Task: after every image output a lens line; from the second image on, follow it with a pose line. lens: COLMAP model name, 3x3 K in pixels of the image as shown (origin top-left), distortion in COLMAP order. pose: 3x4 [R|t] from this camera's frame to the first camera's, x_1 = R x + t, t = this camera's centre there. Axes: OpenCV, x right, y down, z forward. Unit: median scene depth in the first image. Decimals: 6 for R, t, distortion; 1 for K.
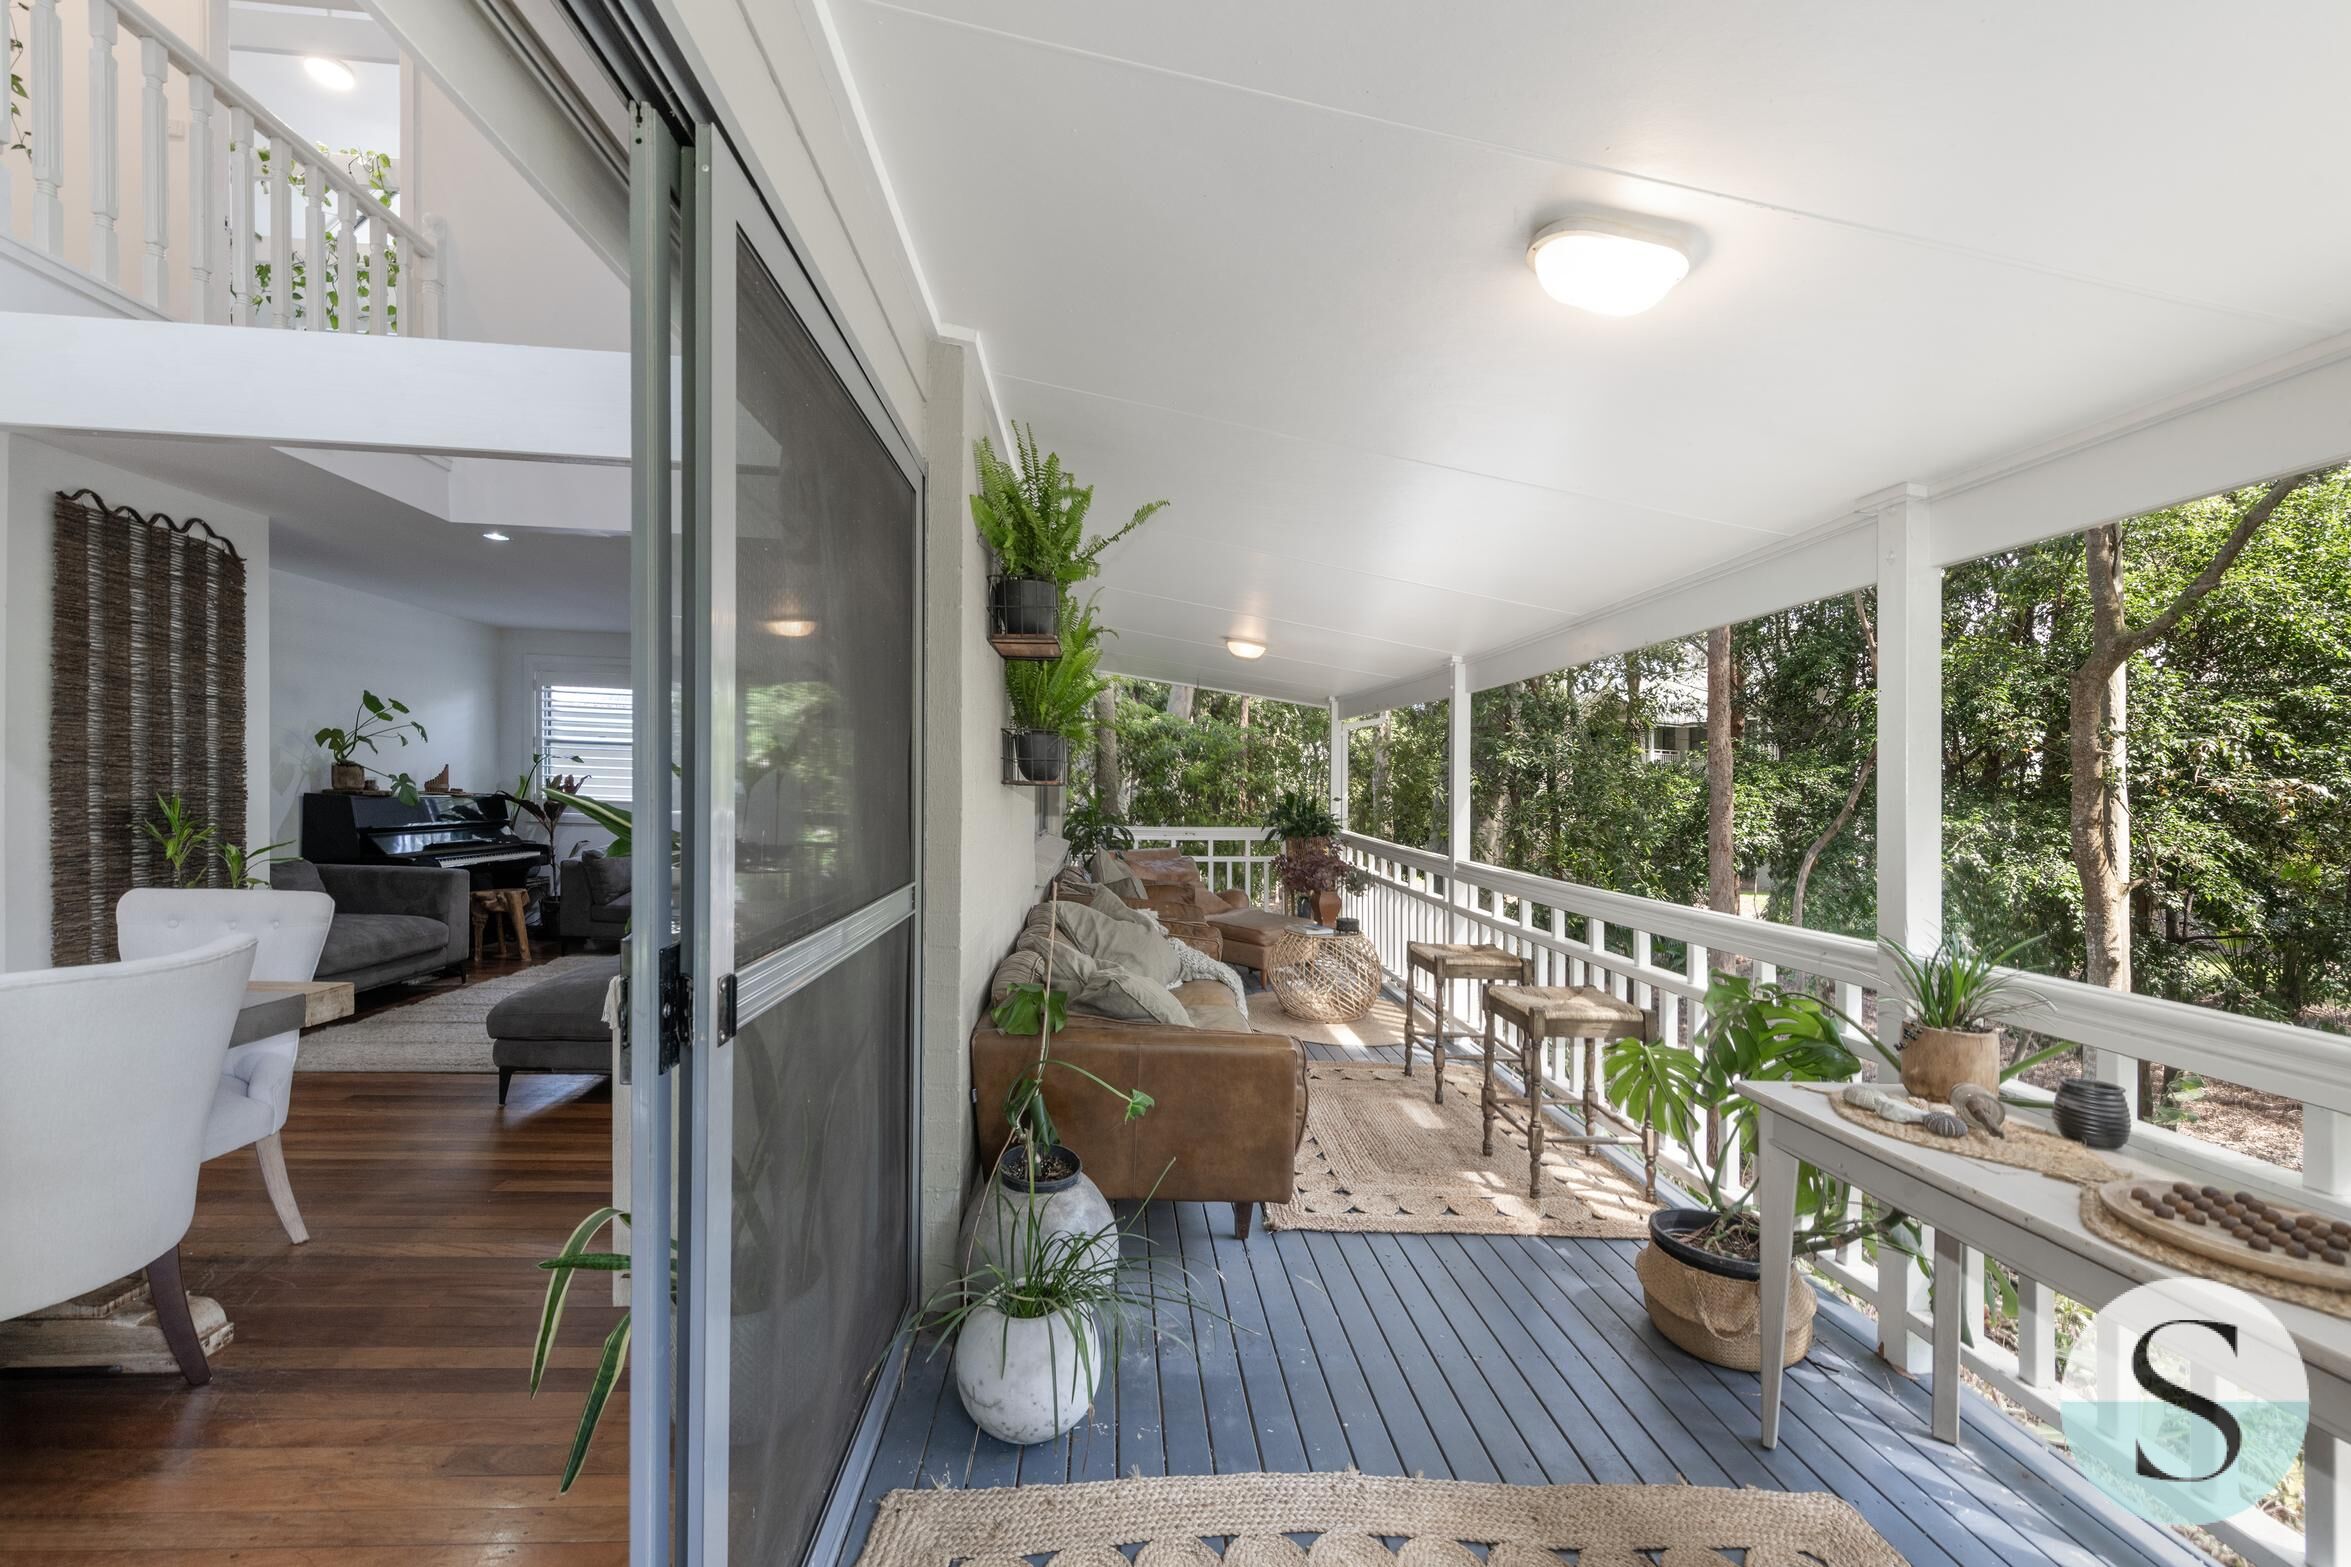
lens RADIAL K [[962.5, 0, 1176.0], [0, 962.5, 787.5], [0, 0, 1]] dist [0.001688, 0.000114]
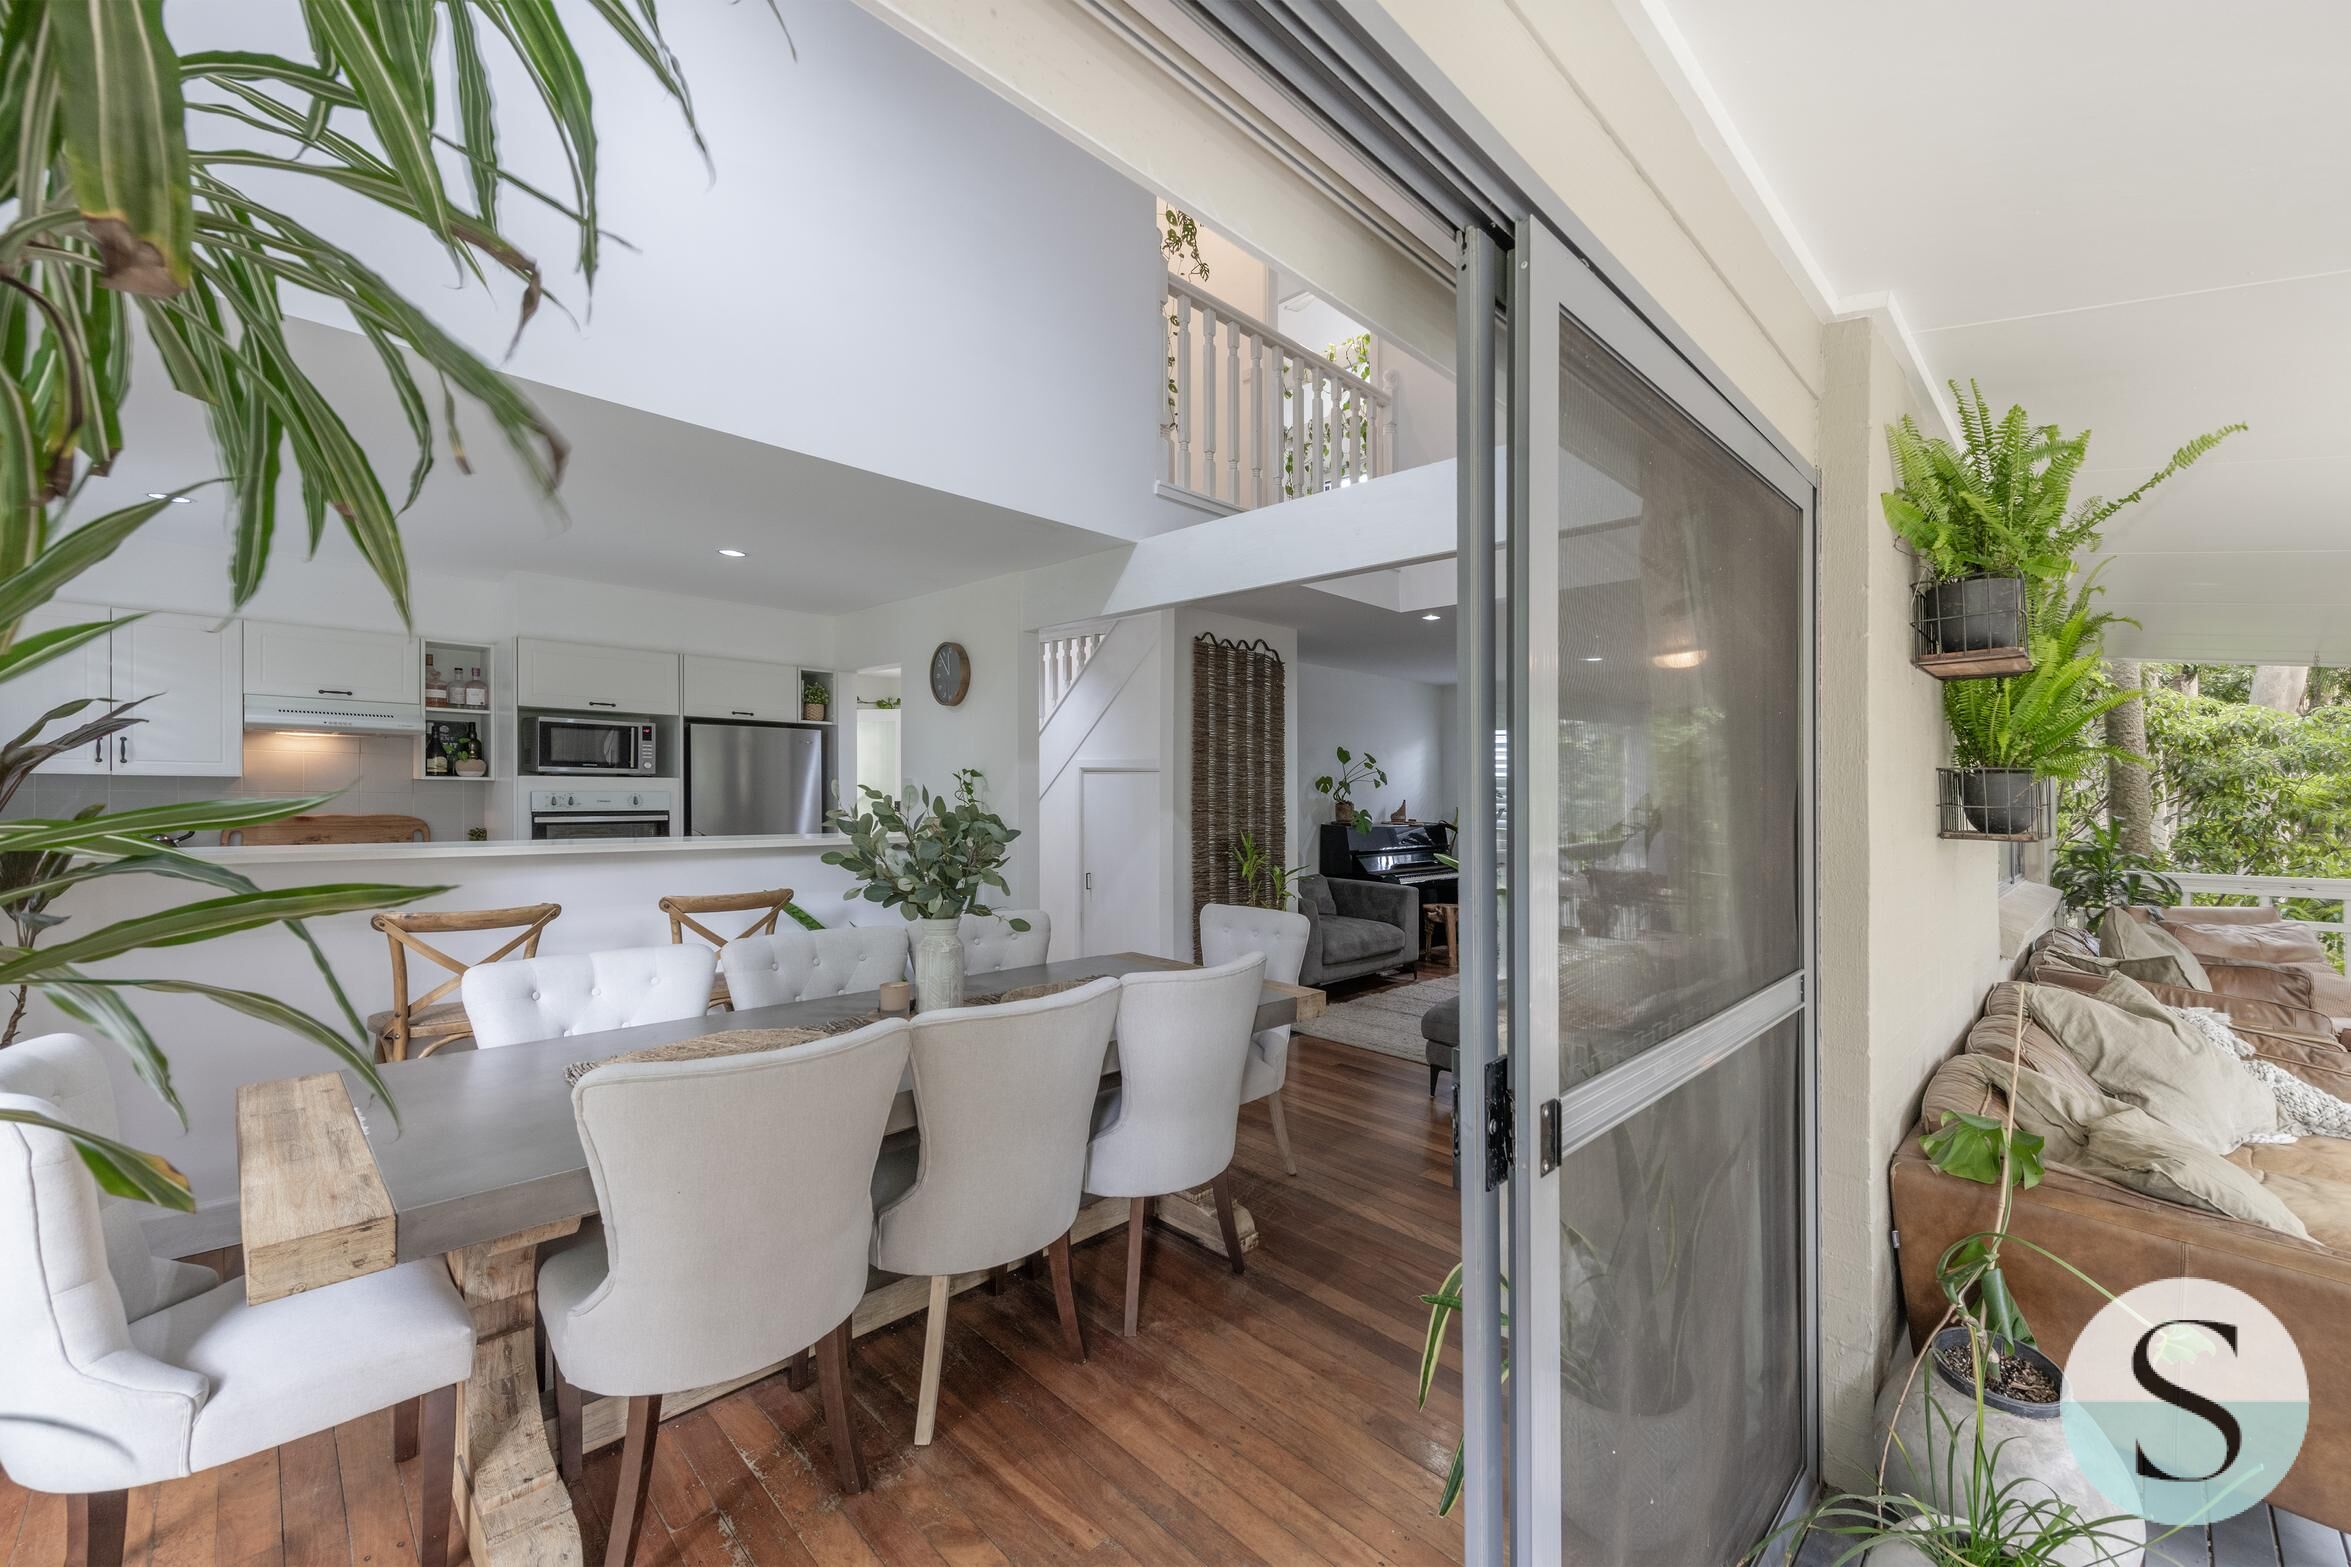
lens RADIAL K [[930.3, 0, 1257.4], [0, 930.3, 800.3], [0, 0, 1]] dist [0.024349, -0.011135]
pose [[0.680528, -0.009909, -0.732655, 0.005480], [0.007776, 0.999950, -0.006301, -0.032253], [0.732681, -0.001409, 0.680571, 0.051536]]
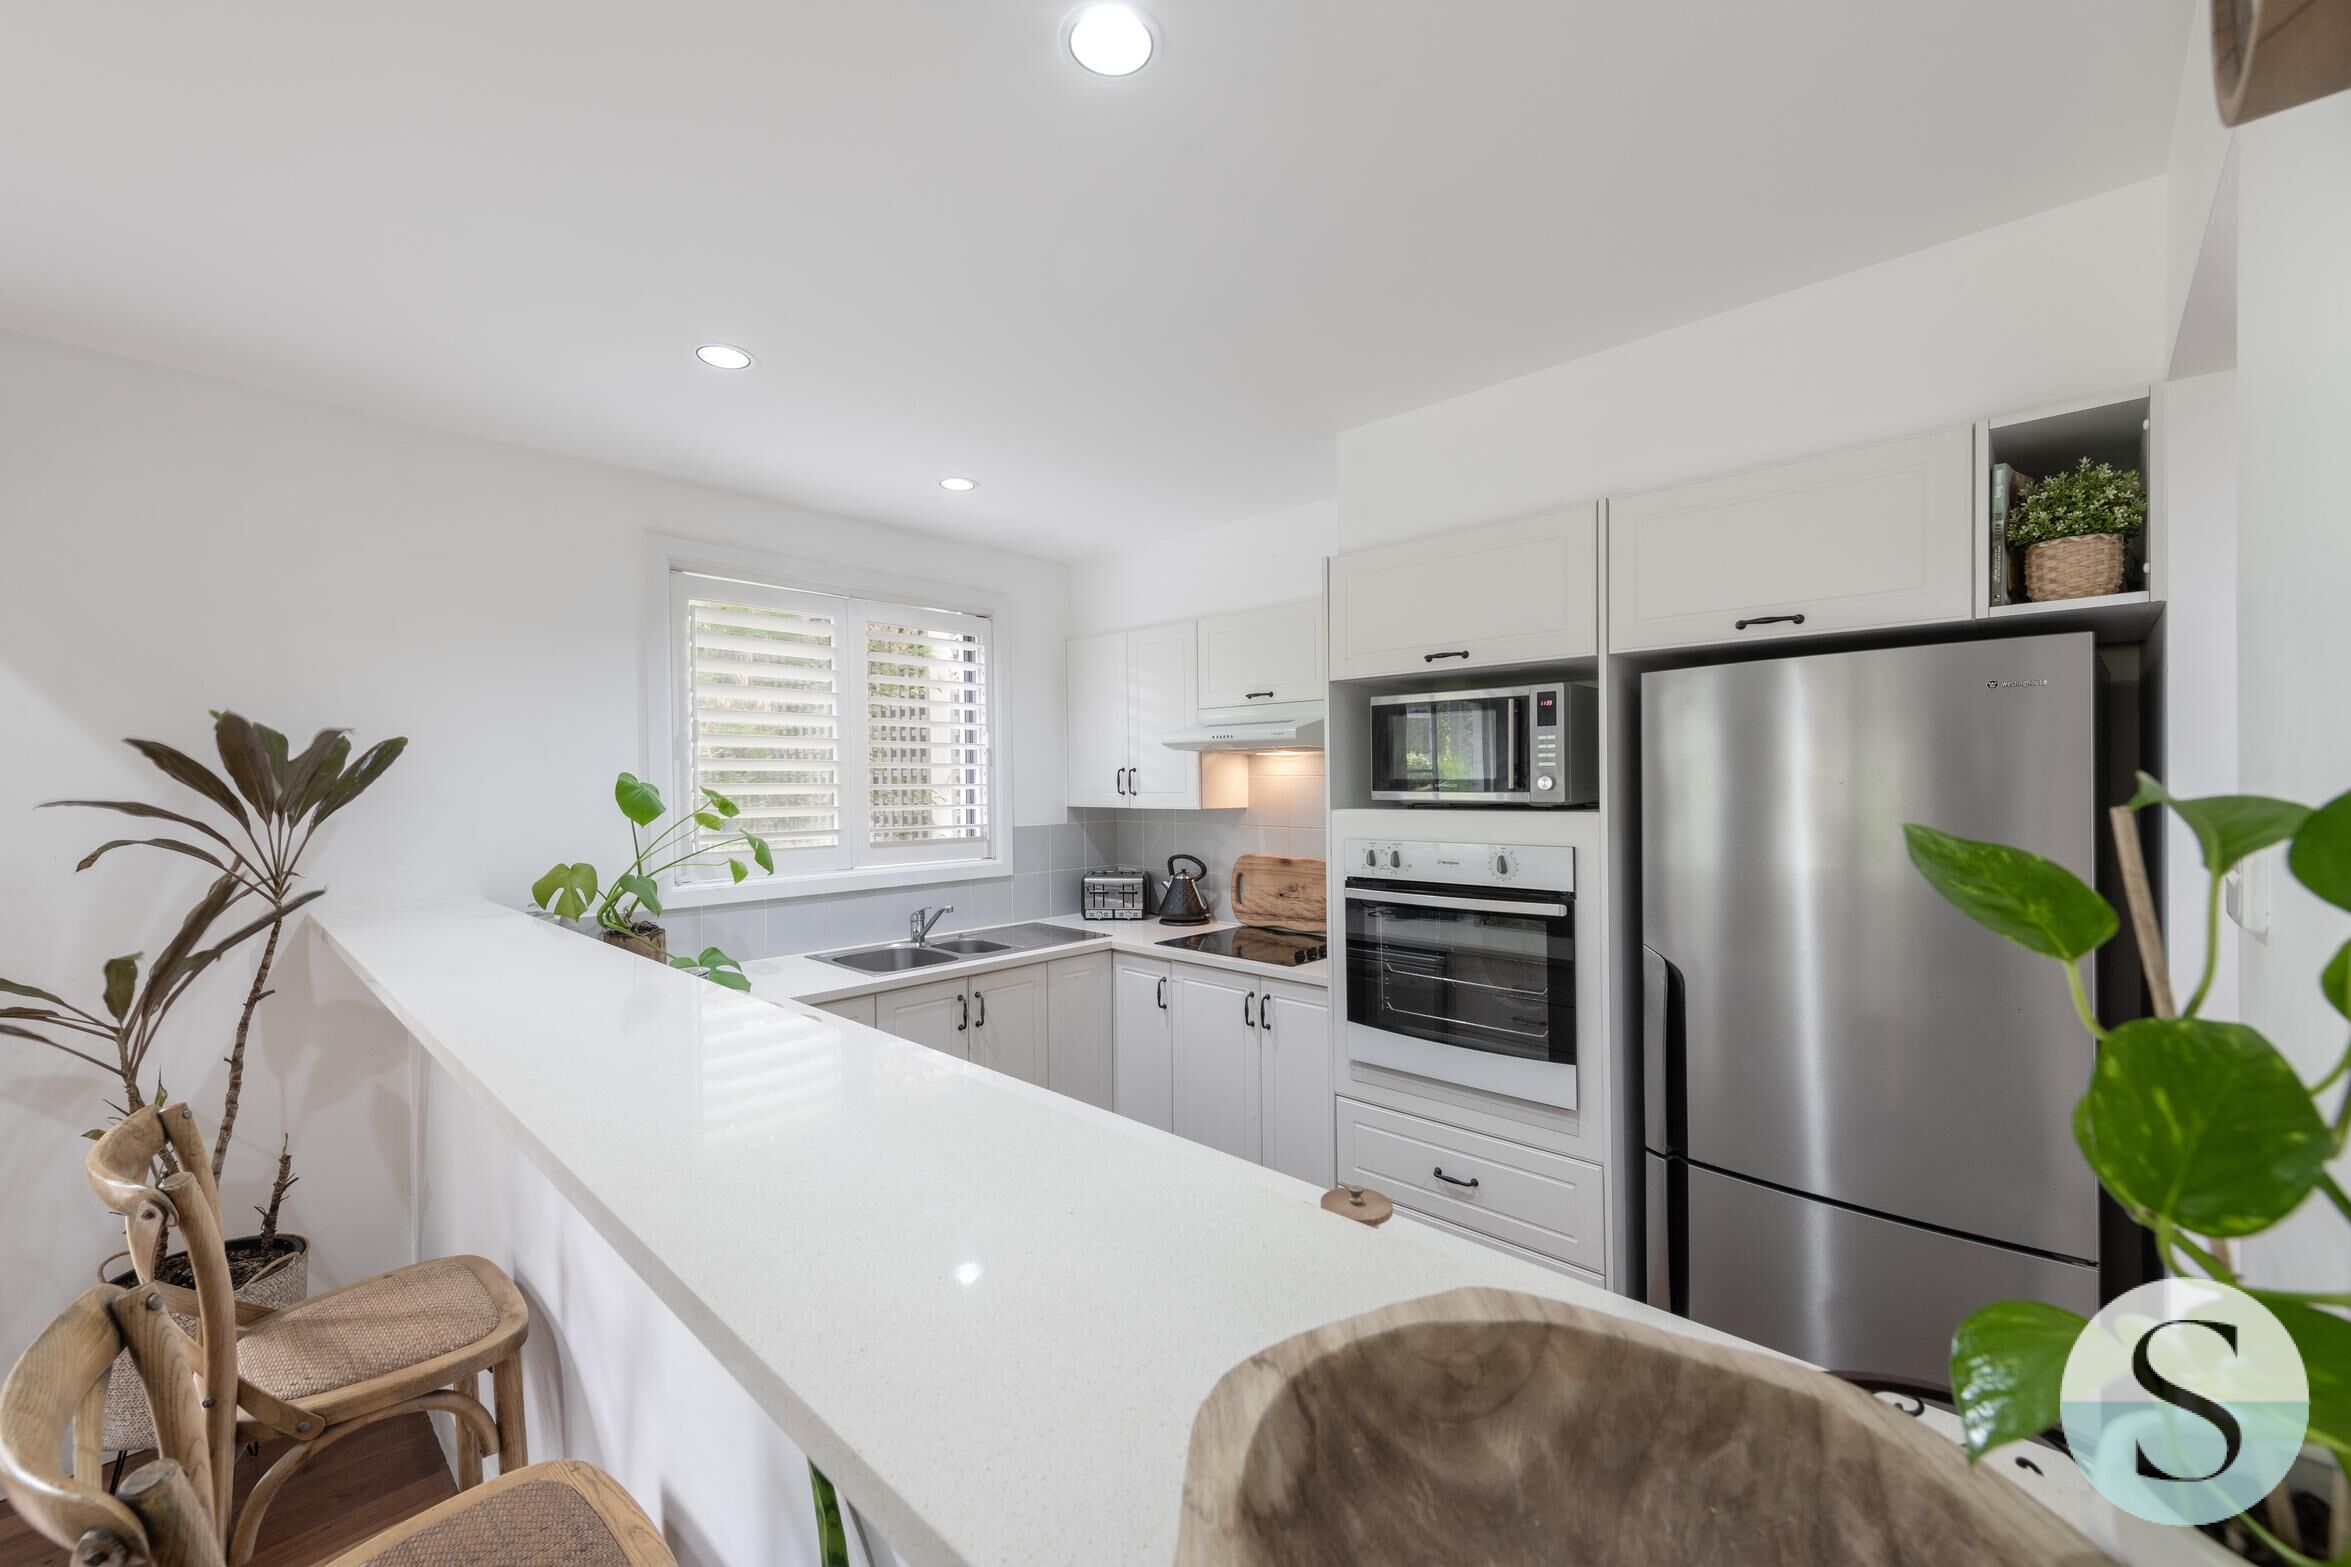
lens RADIAL K [[942.5, 0, 1189.2], [0, 942.5, 784.4], [0, 0, 1]] dist [0.002628, -0.000053]
pose [[-0.735900, -0.023049, -0.676698, -1.143561], [-0.010958, 0.999695, -0.022134, -0.087282], [0.677001, -0.008873, -0.735928, 0.674829]]
